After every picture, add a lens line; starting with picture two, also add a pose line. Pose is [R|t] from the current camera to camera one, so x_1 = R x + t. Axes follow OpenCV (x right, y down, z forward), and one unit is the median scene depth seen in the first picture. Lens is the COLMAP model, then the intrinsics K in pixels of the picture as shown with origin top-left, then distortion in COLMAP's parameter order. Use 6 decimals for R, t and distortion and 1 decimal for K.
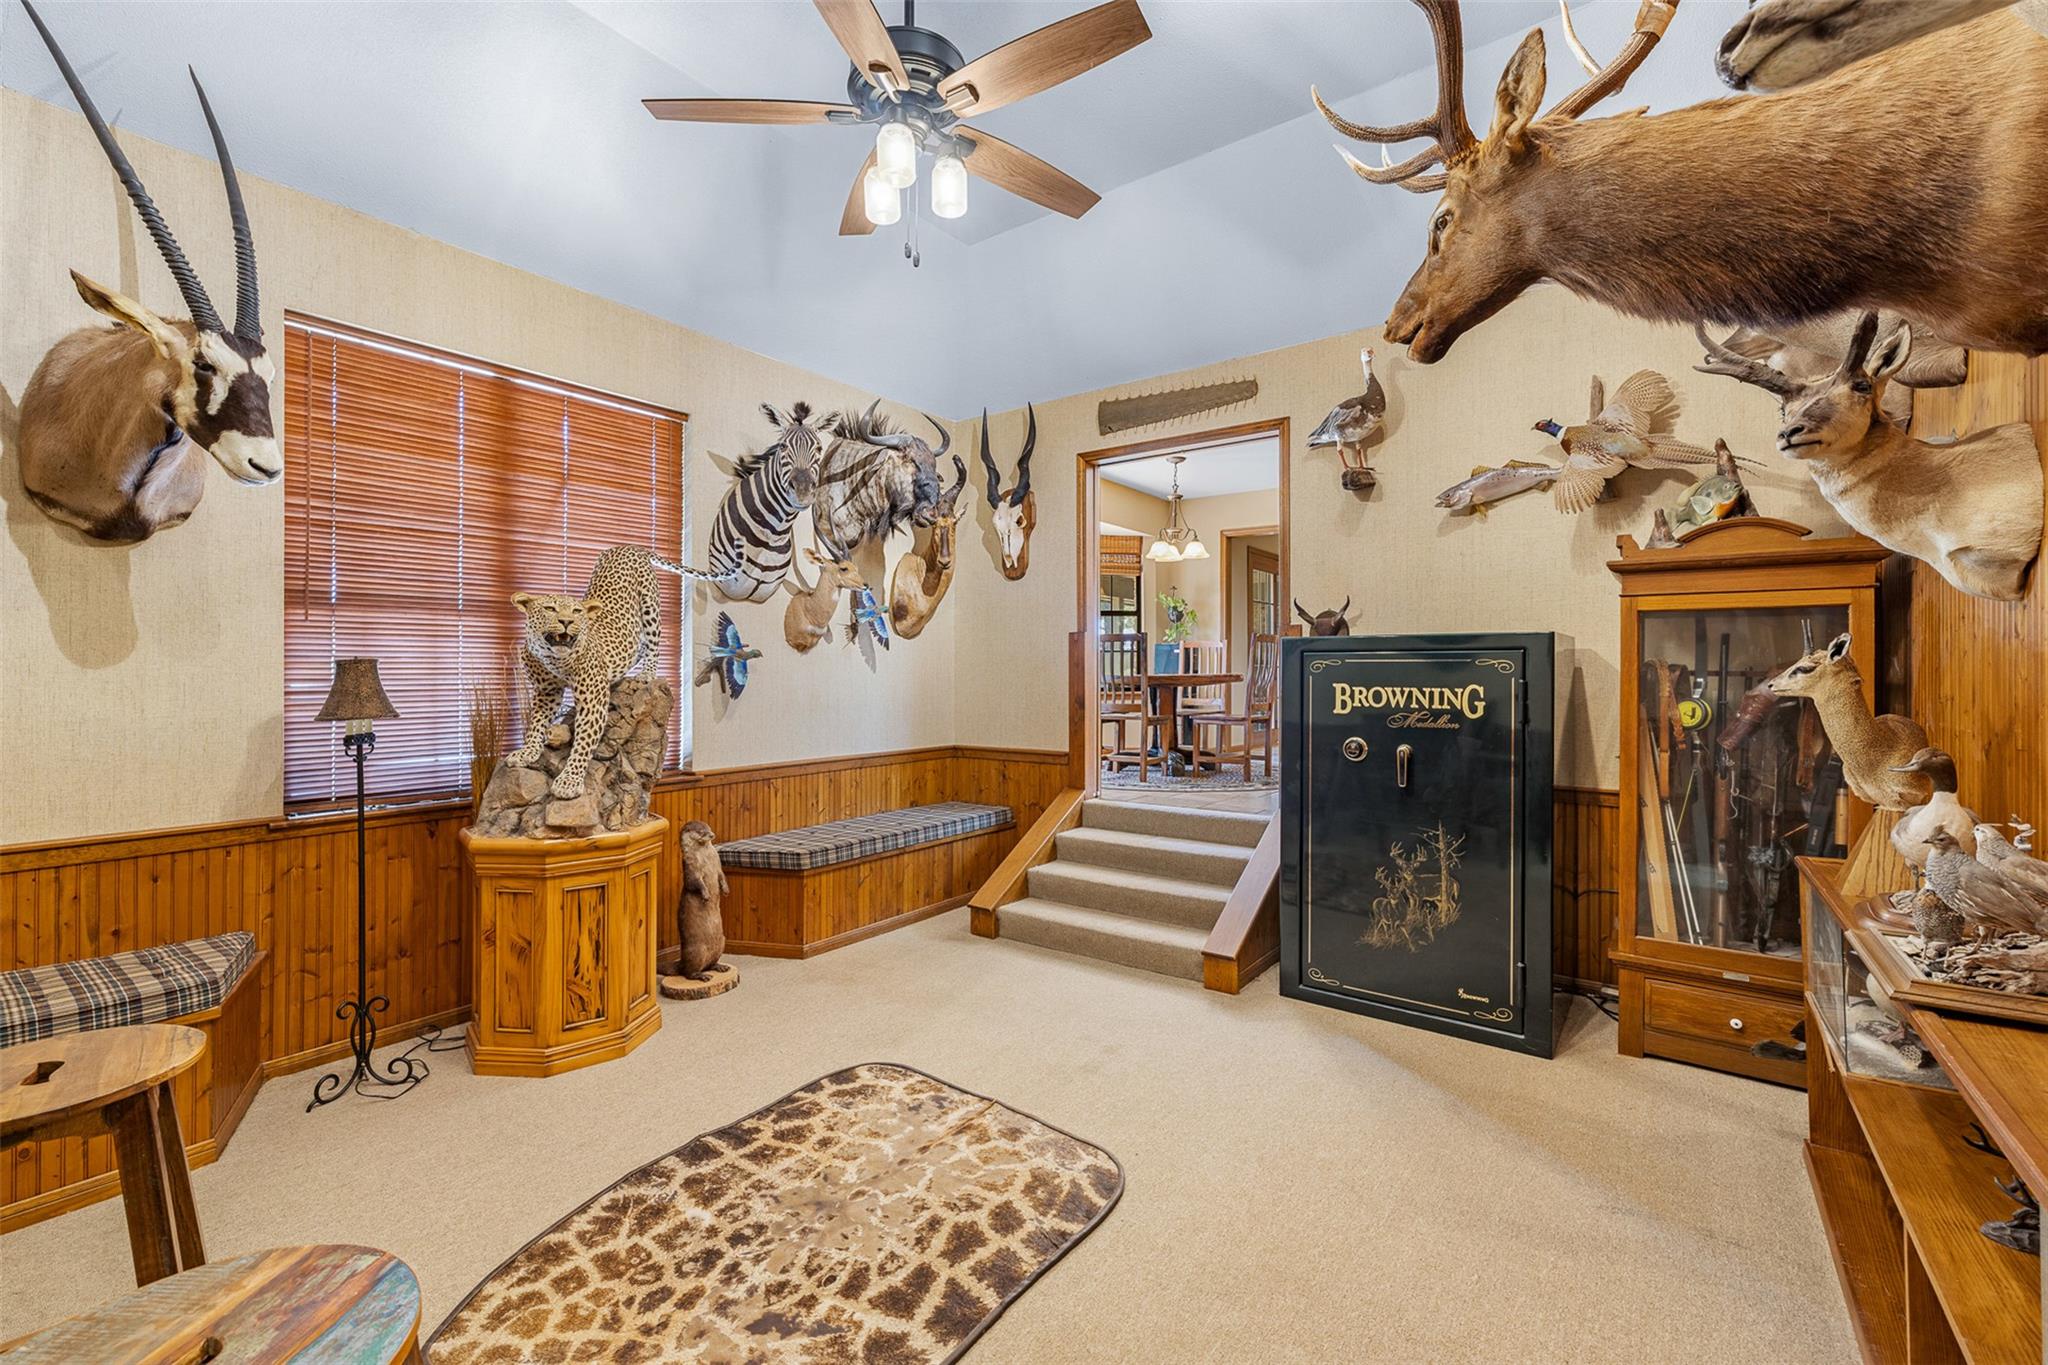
lens RADIAL K [[856.5, 0, 1021.8], [0, 856.5, 671.4], [0, 0, 1]] dist [0.002160, 0.000428]
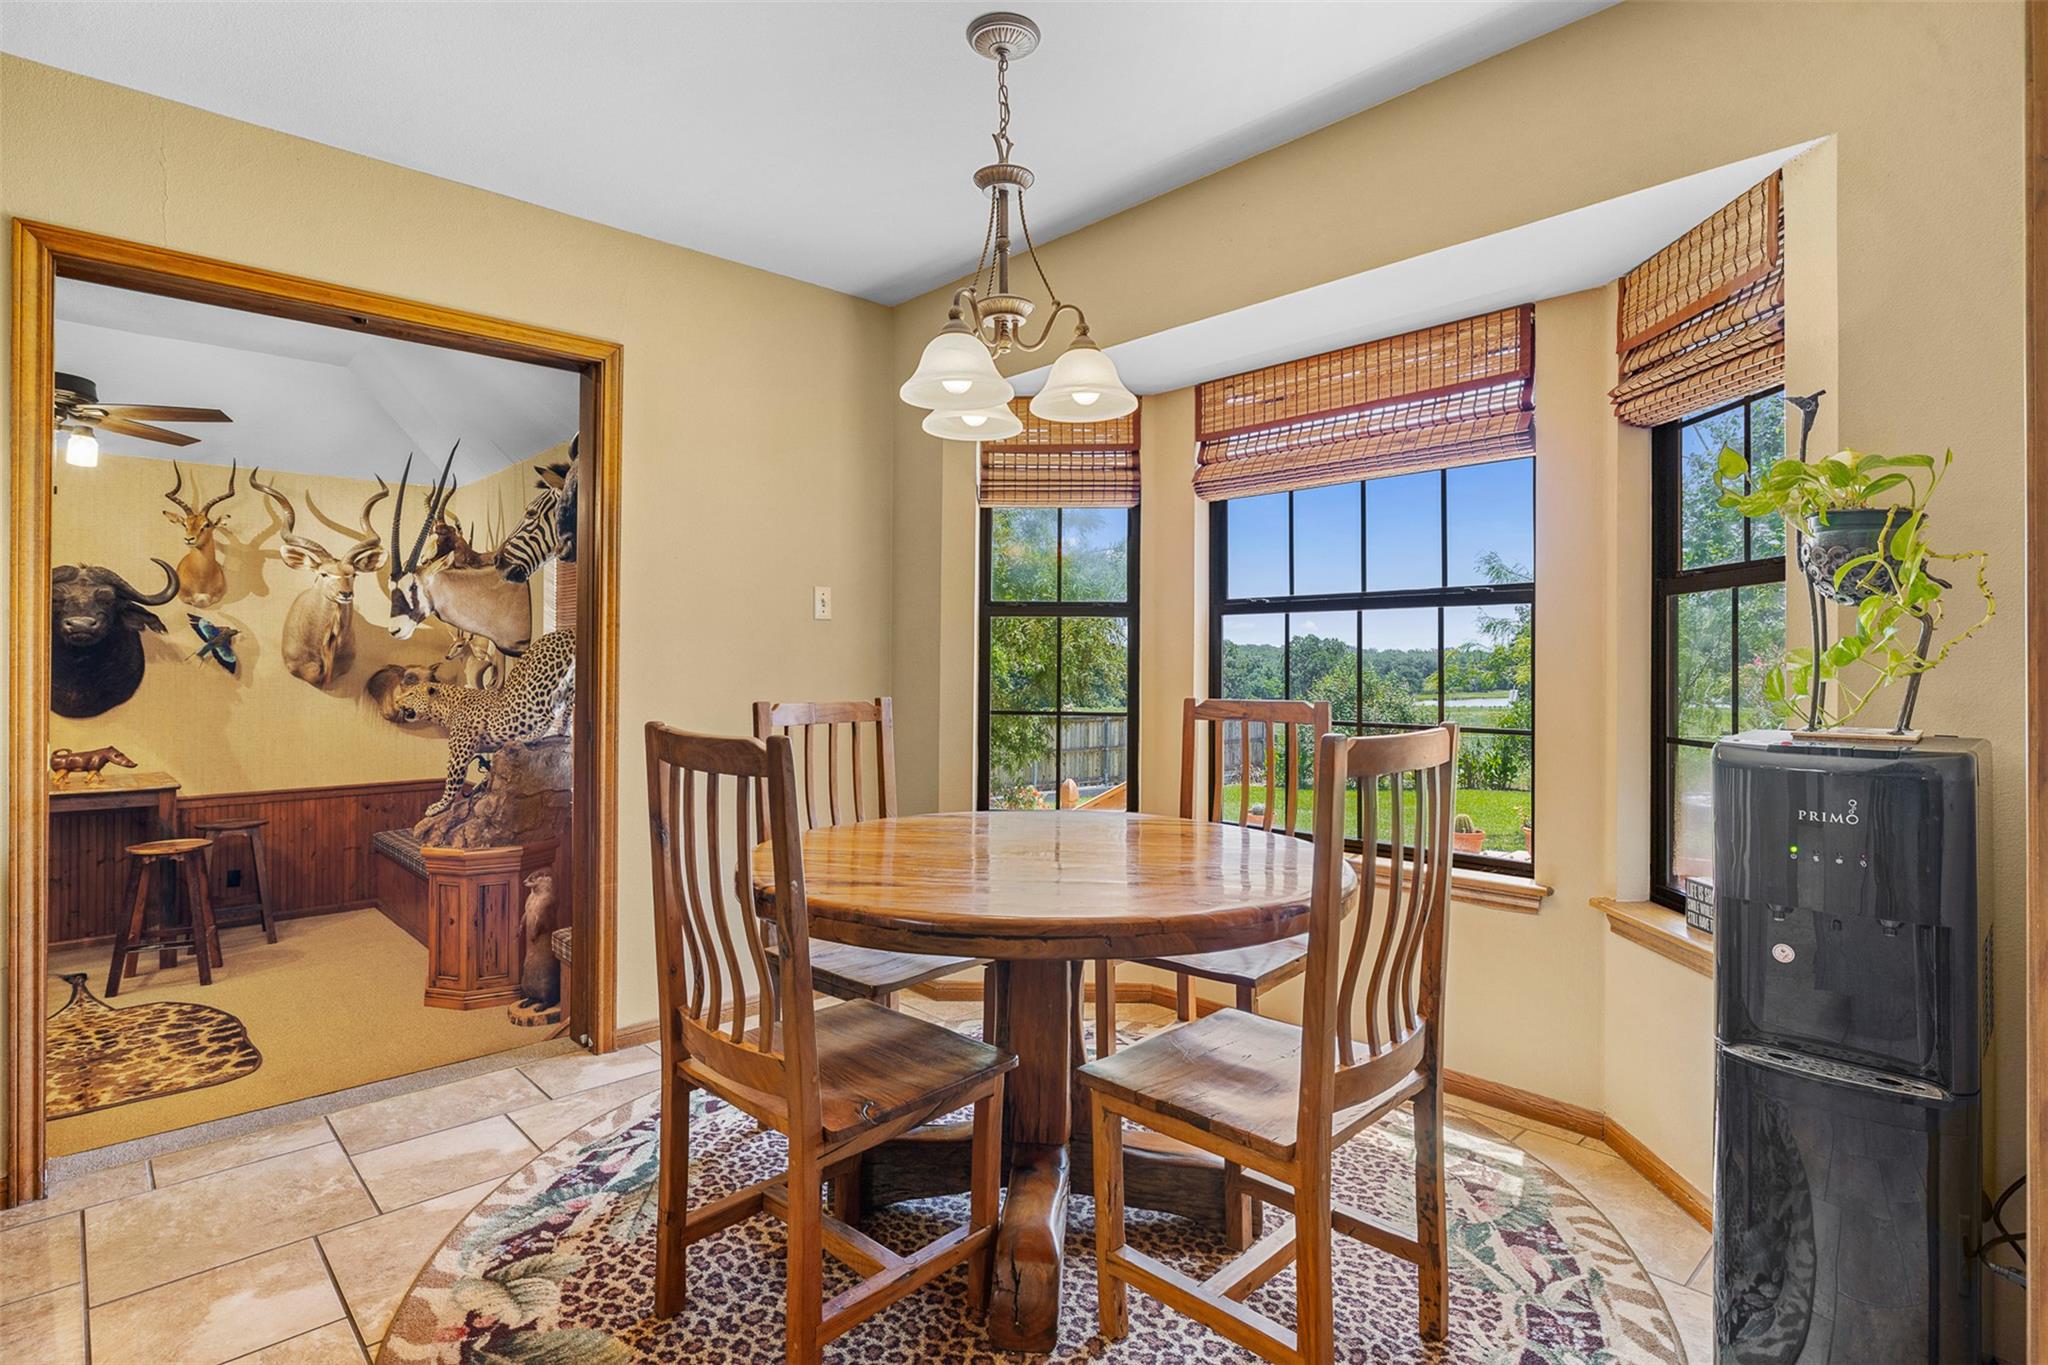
lens RADIAL K [[1002.1, 0, 1037.8], [0, 1002.1, 681.5], [0, 0, 1]] dist [-0.001682, 0.000005]
pose [[-0.165817, -0.004561, -0.986146, 1.270912], [-0.004456, 0.999983, -0.003876, -0.119930], [0.986146, 0.003751, -0.165835, 2.832436]]
